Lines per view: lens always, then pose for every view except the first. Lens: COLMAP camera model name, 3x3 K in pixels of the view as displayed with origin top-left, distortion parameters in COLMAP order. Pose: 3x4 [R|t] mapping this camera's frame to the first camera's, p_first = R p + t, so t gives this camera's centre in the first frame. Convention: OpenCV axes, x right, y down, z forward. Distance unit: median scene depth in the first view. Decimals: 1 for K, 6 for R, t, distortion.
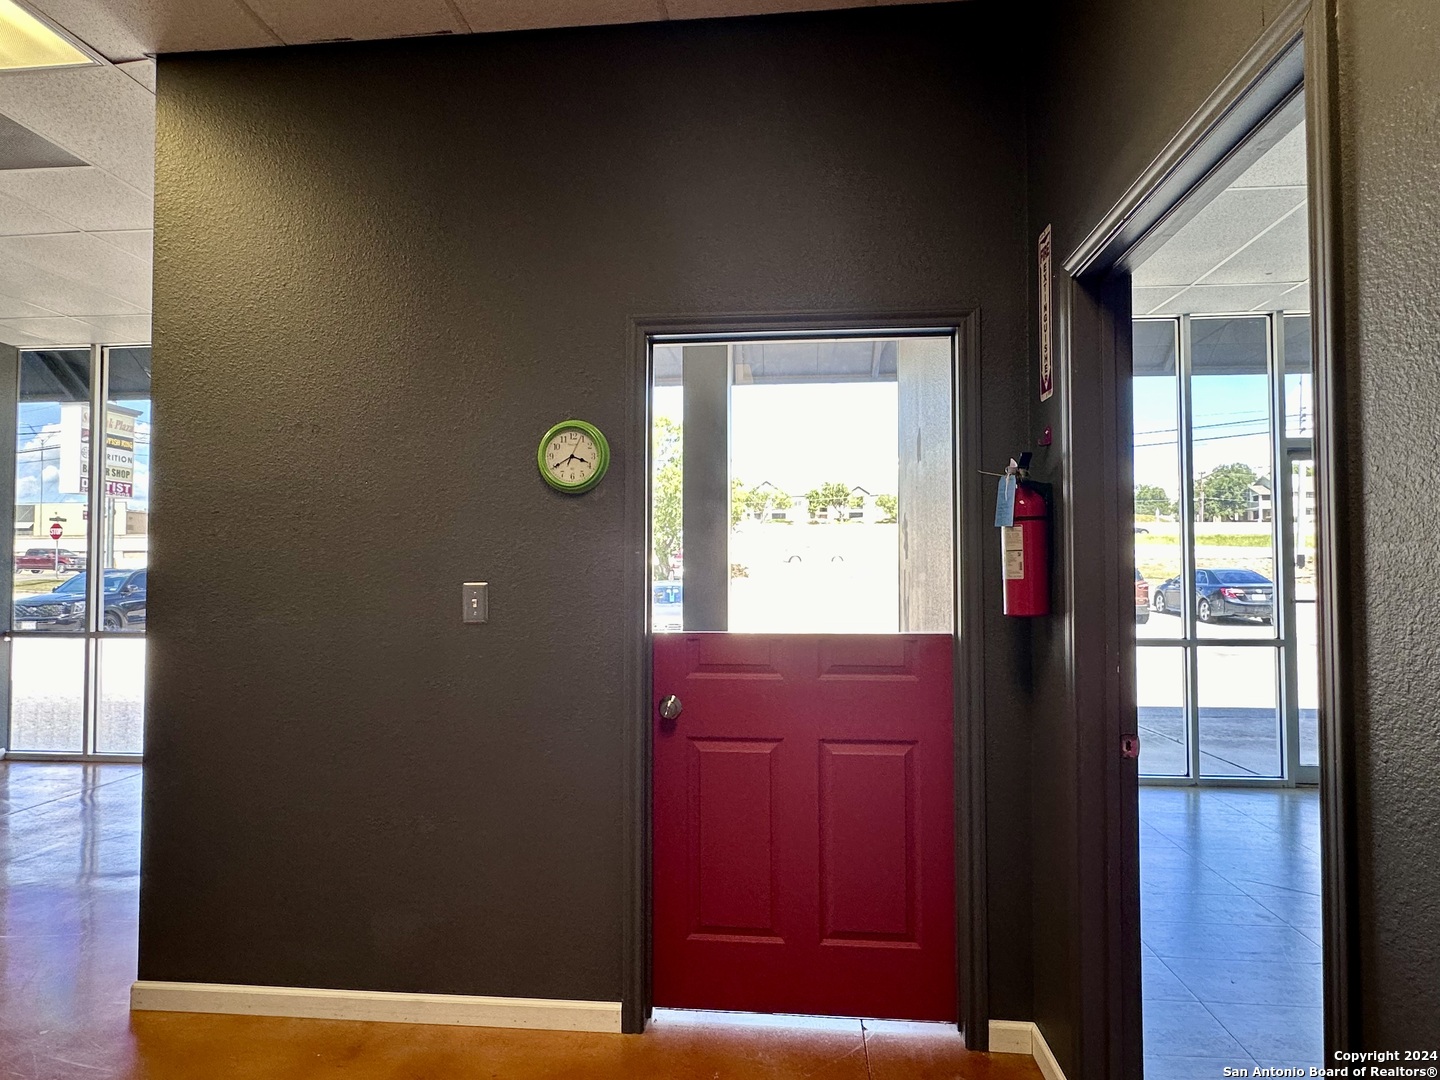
lens RADIAL K [[833.9, 0, 724.3], [0, 833.9, 547.7], [0, 0, 1]] dist [-0.001276, 0.001381]
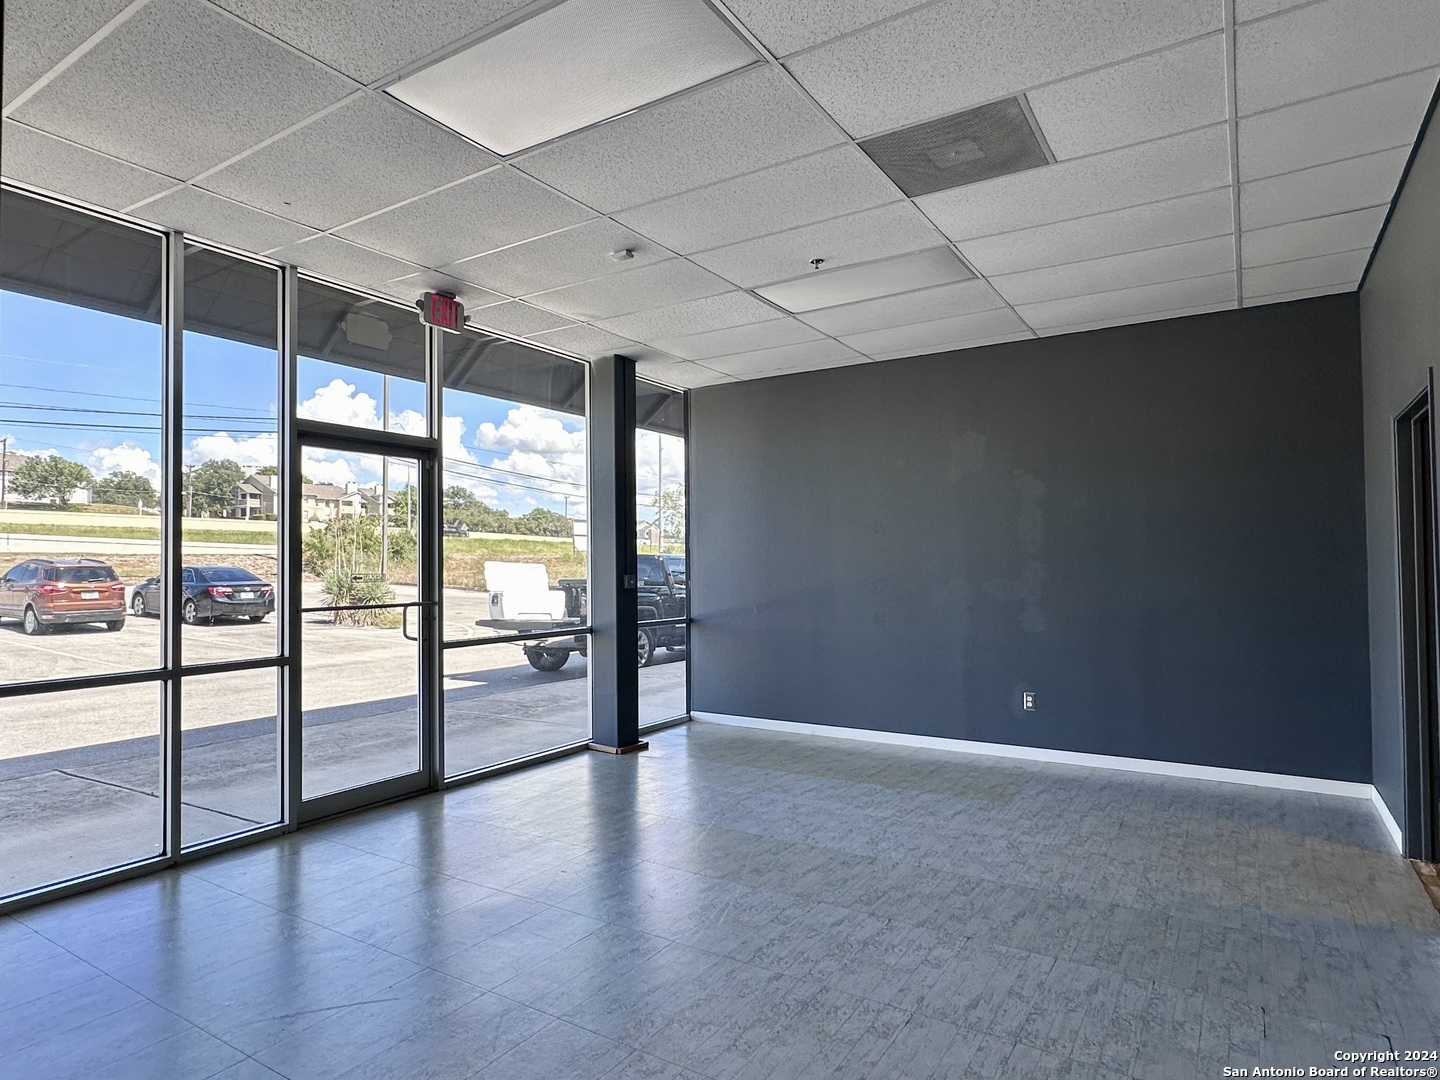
lens RADIAL K [[833.9, 0, 714.6], [0, 833.9, 546.0], [0, 0, 1]] dist [-0.001276, 0.001381]
pose [[0.468579, 0.018004, 0.883238, 0.028679], [-0.020399, 0.999746, -0.009557, -0.000531], [-0.883186, -0.013539, 0.468827, 0.051040]]
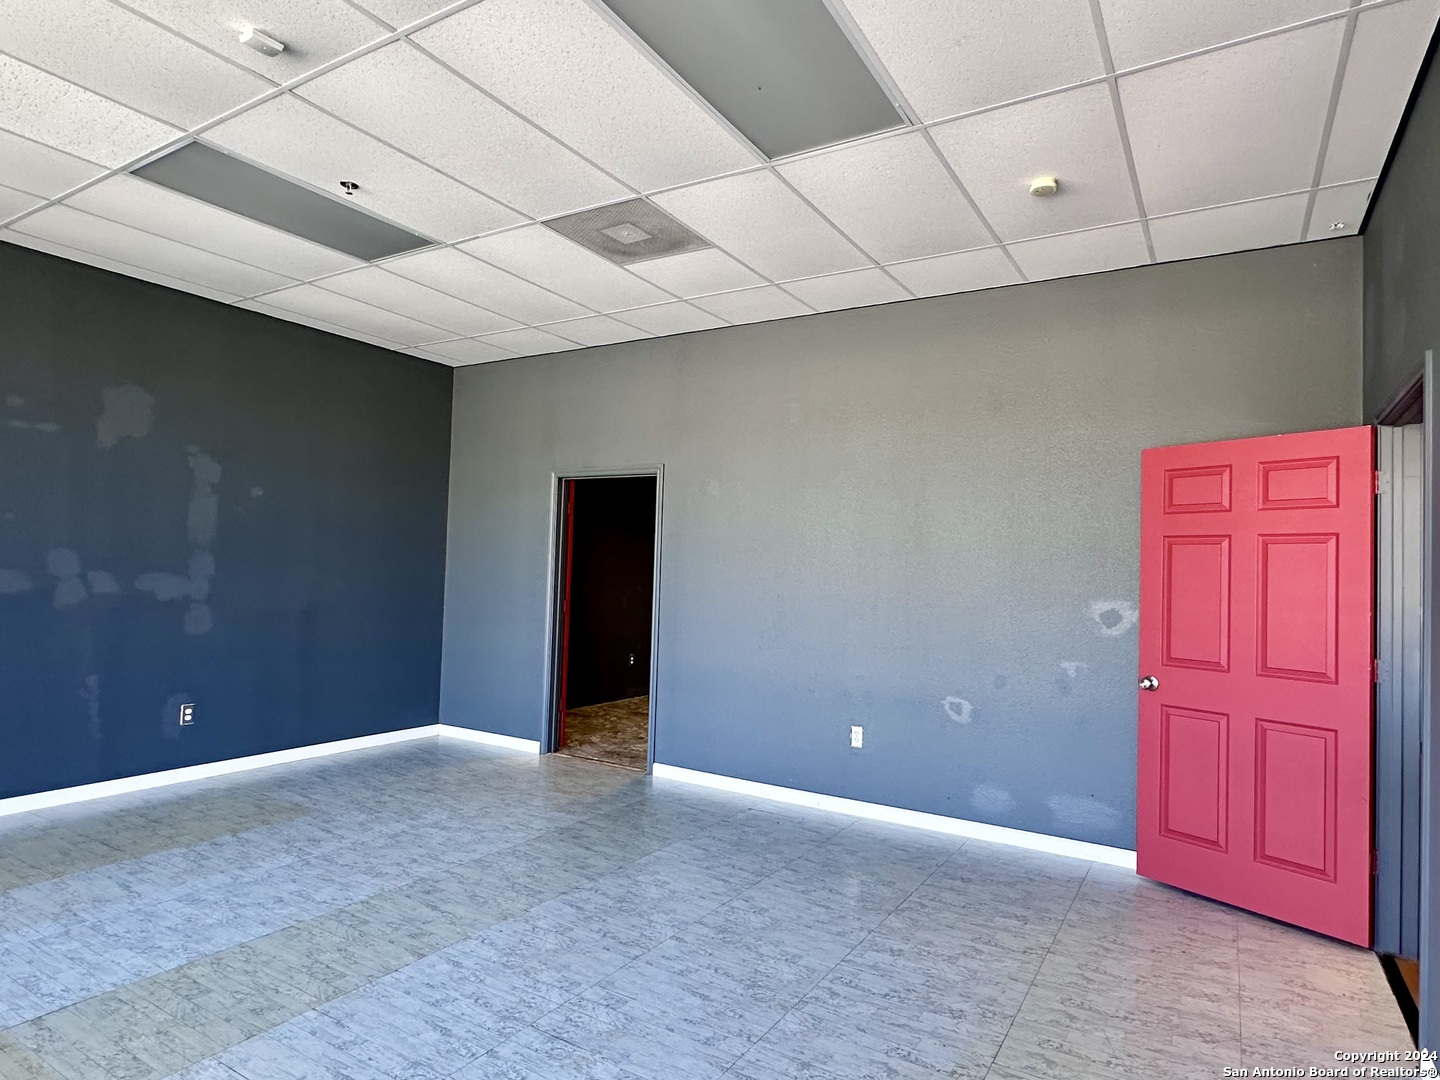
lens RADIAL K [[833.9, 0, 717.8], [0, 833.9, 548.8], [0, 0, 1]] dist [-0.001276, 0.001381]
pose [[-0.893517, -0.014336, 0.448800, 0.218386], [-0.043645, 0.997531, -0.055027, 0.020795], [-0.446903, -0.068755, -0.891936, 0.742484]]
